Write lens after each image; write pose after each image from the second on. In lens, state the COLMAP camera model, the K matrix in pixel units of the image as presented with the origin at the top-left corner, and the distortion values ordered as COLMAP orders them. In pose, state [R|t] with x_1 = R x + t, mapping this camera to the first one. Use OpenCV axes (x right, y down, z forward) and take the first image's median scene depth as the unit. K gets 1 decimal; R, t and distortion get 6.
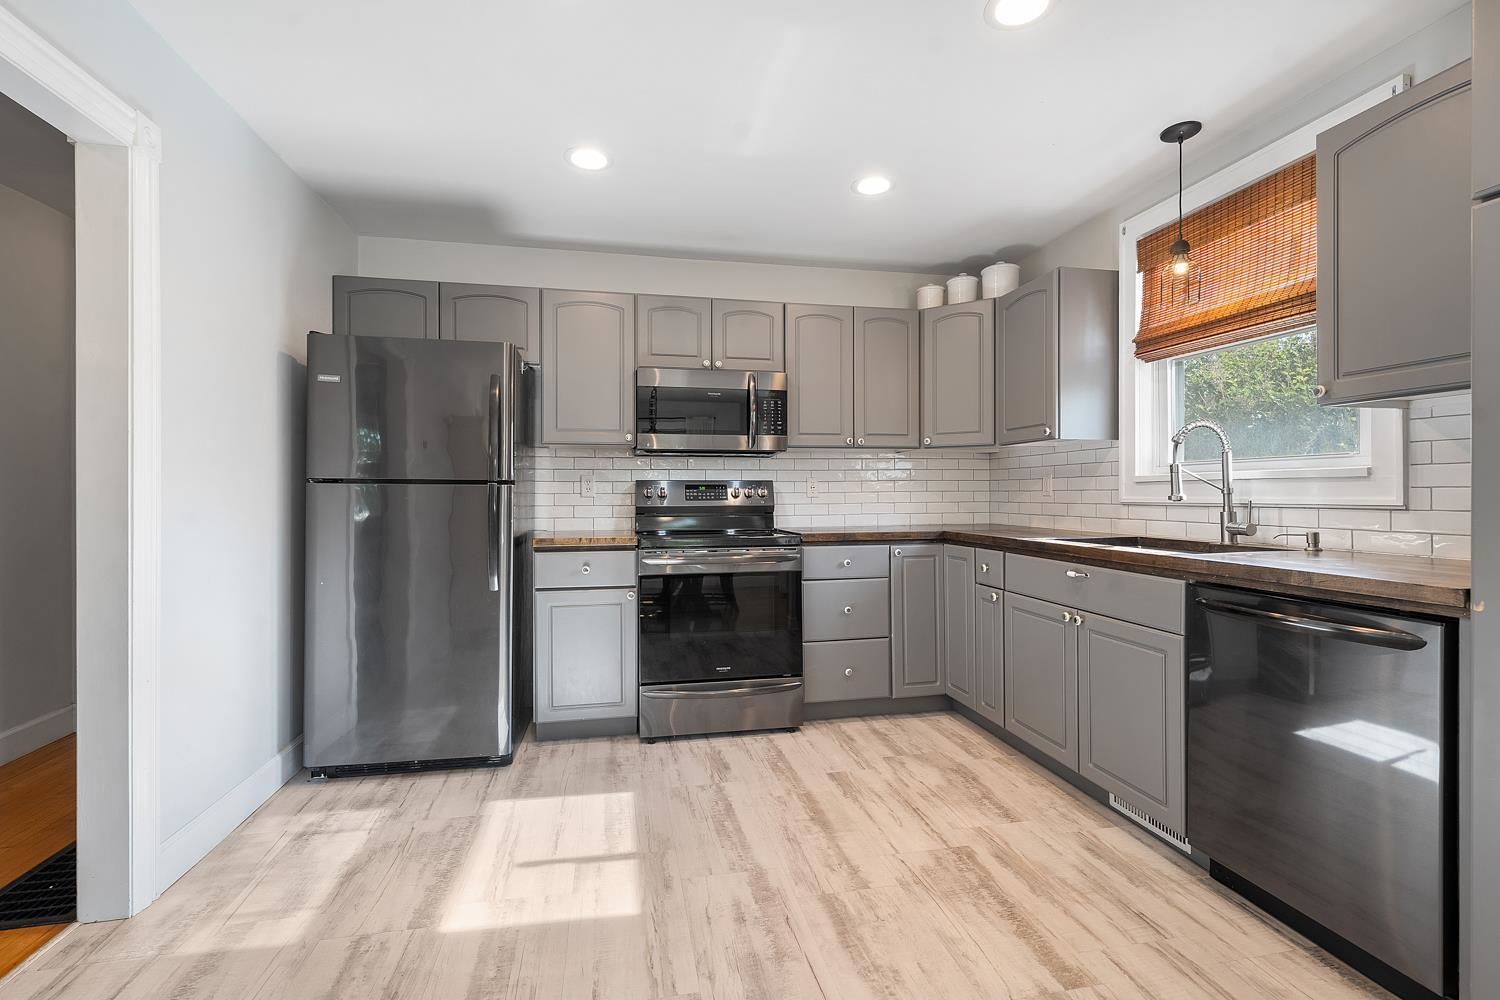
lens RADIAL K [[667.4, 0, 740.4], [0, 667.4, 499.2], [0, 0, 1]] dist [0.000135, -0.000461]
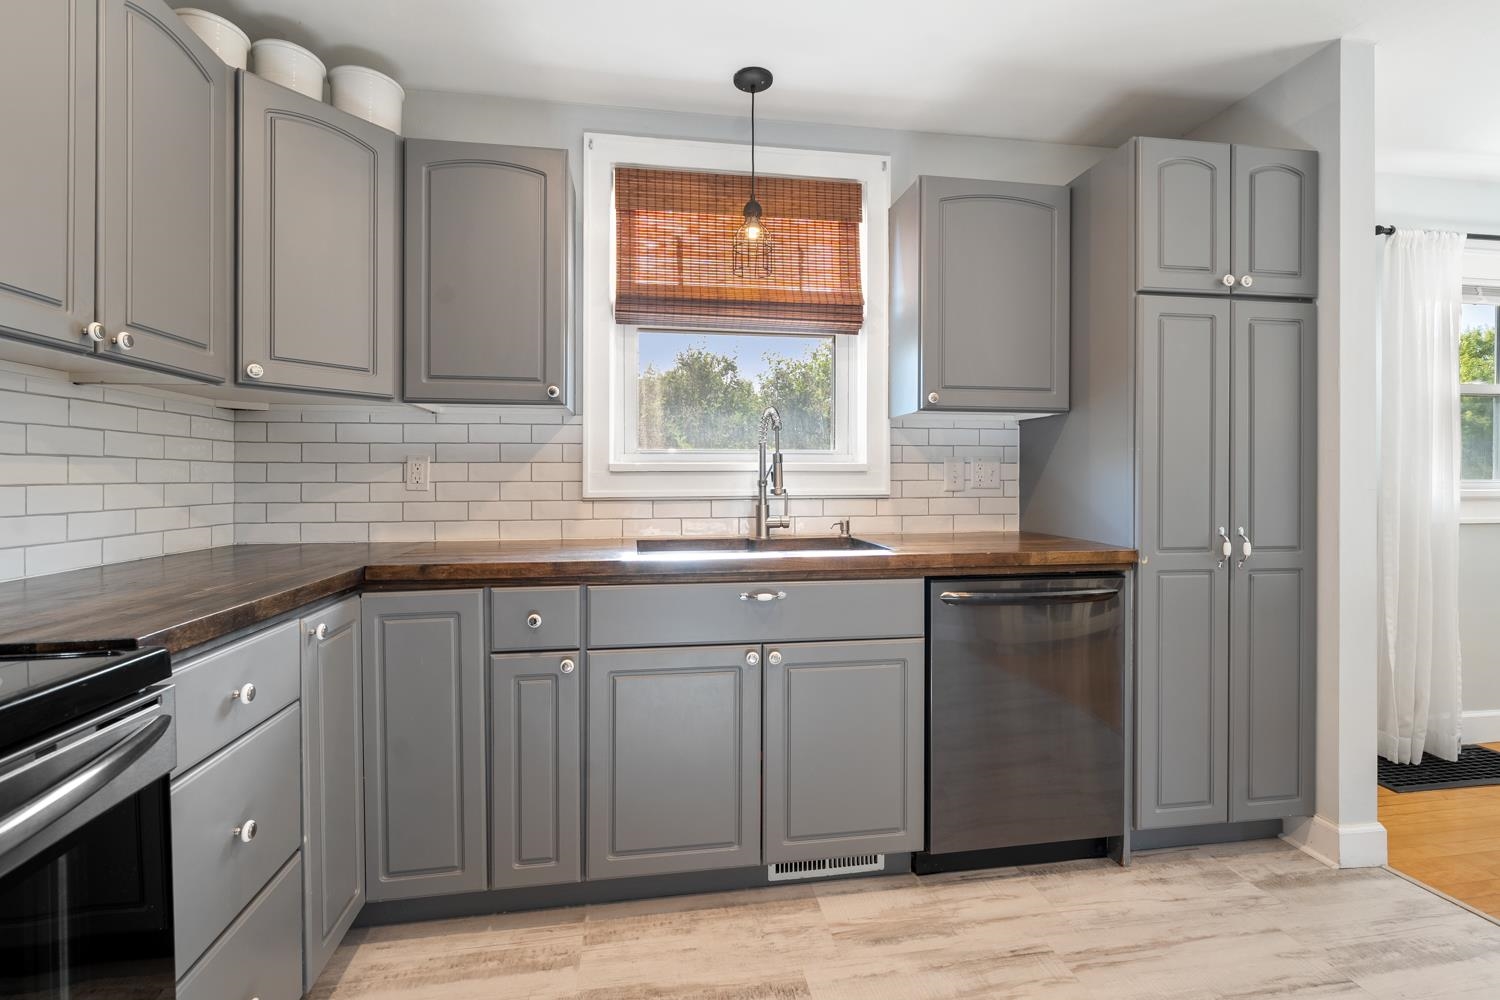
lens RADIAL K [[667.4, 0, 741.6], [0, 667.4, 481.0], [0, 0, 1]] dist [0.000135, -0.000461]
pose [[0.027270, 0.000141, 0.999628, -0.198634], [0.009615, 0.999954, -0.000403, -0.012809], [-0.999582, 0.009622, 0.027268, 0.849658]]
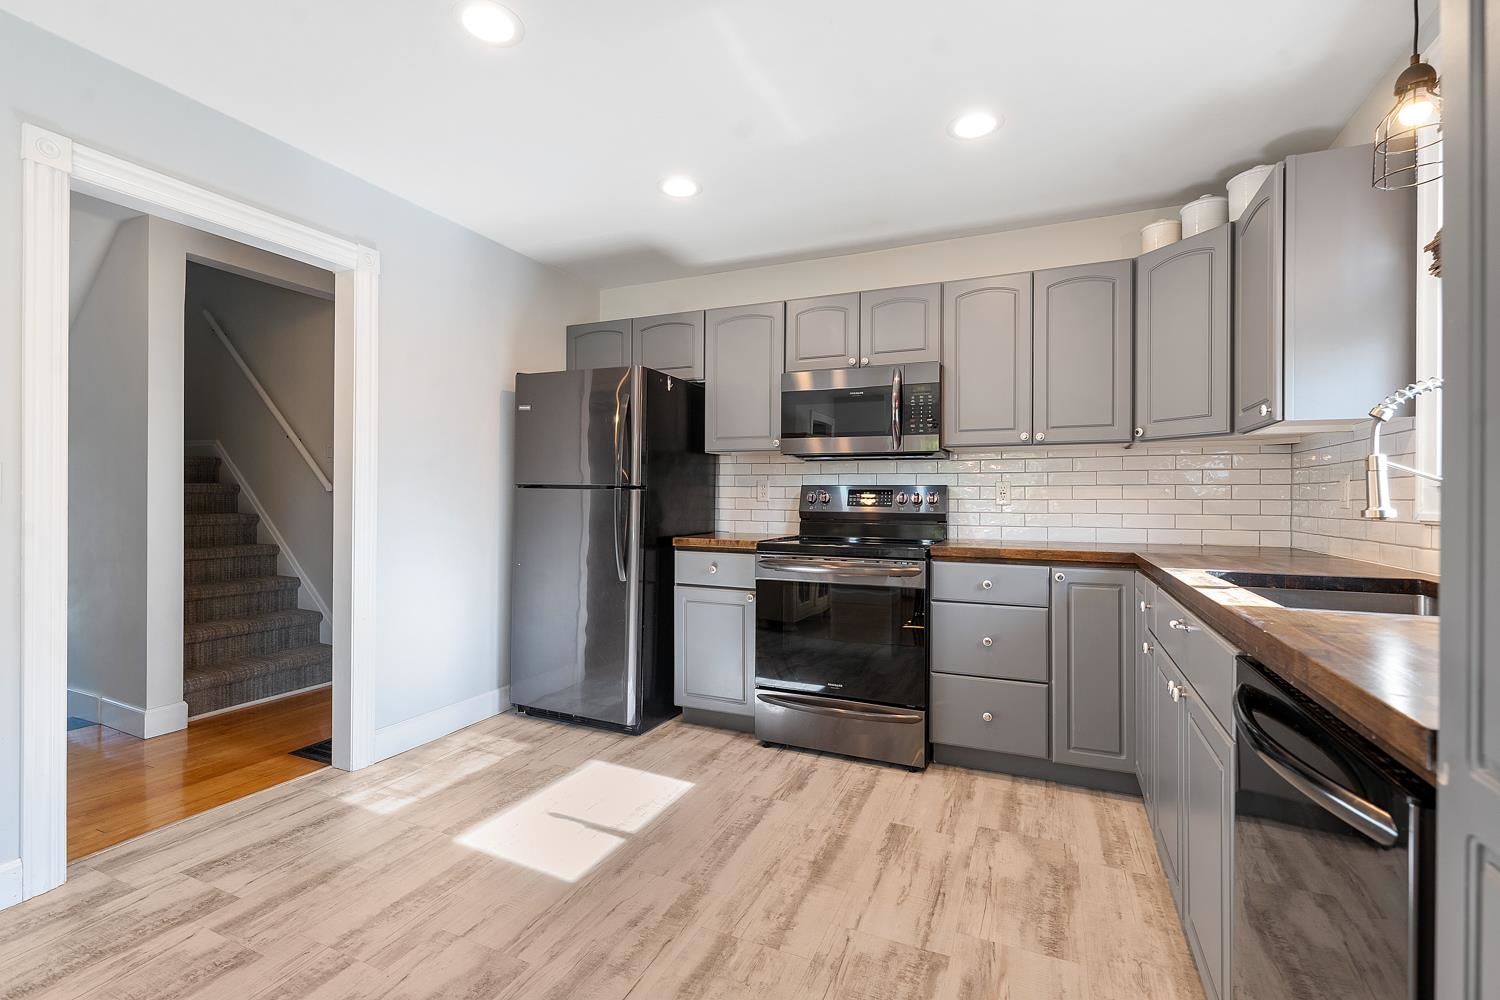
lens RADIAL K [[667.4, 0, 739.2], [0, 667.4, 498.8], [0, 0, 1]] dist [0.000135, -0.000461]
pose [[0.814120, 0.010570, -0.580600, 0.448139], [-0.014133, 0.999899, -0.001614, -0.006020], [0.580524, 0.009520, 0.814187, 0.169488]]
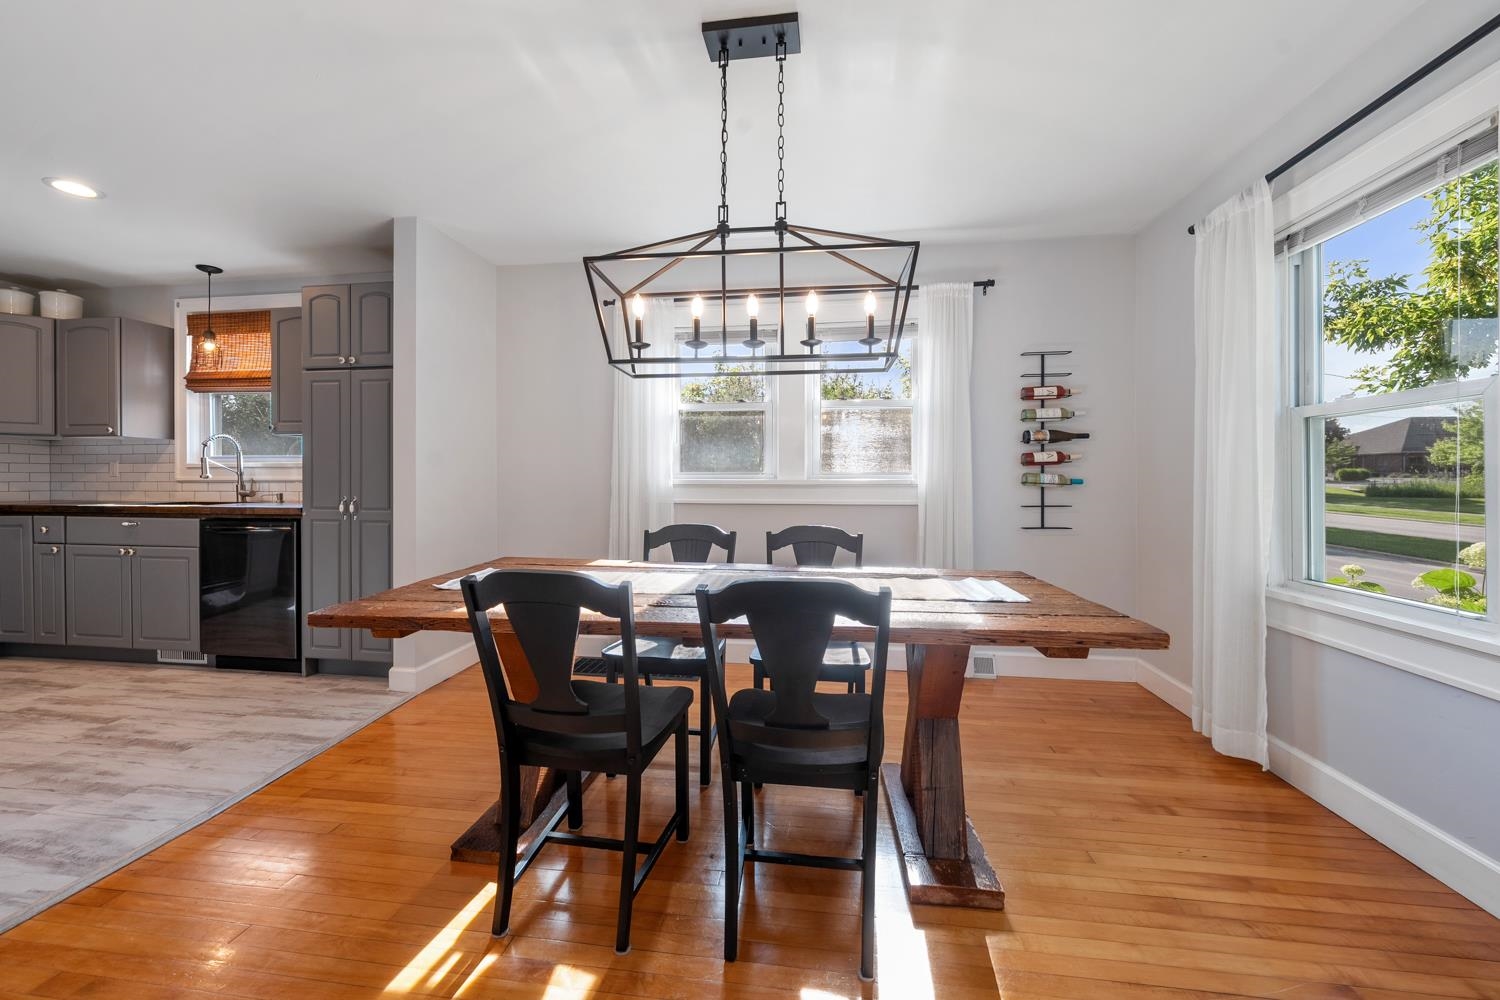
lens RADIAL K [[576.7, 0, 765.0], [0, 576.7, 482.6], [0, 0, 1]] dist [-0.005721, 0.001082]
pose [[0.315549, -0.000934, 0.948909, -0.271031], [0.005466, 0.999985, -0.000833, 0.019372], [-0.948894, 0.005449, 0.315549, -0.743398]]
